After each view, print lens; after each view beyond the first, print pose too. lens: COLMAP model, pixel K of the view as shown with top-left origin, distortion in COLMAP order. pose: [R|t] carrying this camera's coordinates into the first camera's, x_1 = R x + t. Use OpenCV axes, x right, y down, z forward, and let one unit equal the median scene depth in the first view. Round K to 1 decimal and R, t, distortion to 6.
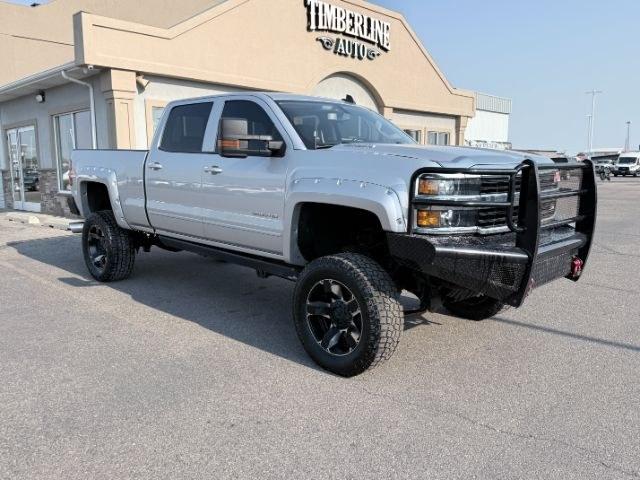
lens RADIAL K [[515.8, 0, 319.1], [0, 515.8, 241.2], [0, 0, 1]] dist [0.025728, -0.046070]
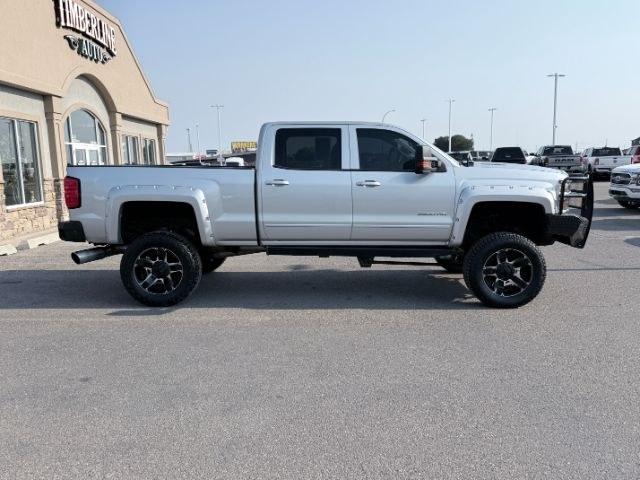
lens RADIAL K [[515.8, 0, 342.3], [0, 515.8, 216.2], [0, 0, 1]] dist [0.025728, -0.046070]
pose [[0.716377, -0.080171, 0.693092, -0.298436], [0.117528, 0.993048, -0.006608, -0.015587], [-0.687744, 0.086192, 0.720819, 0.039134]]
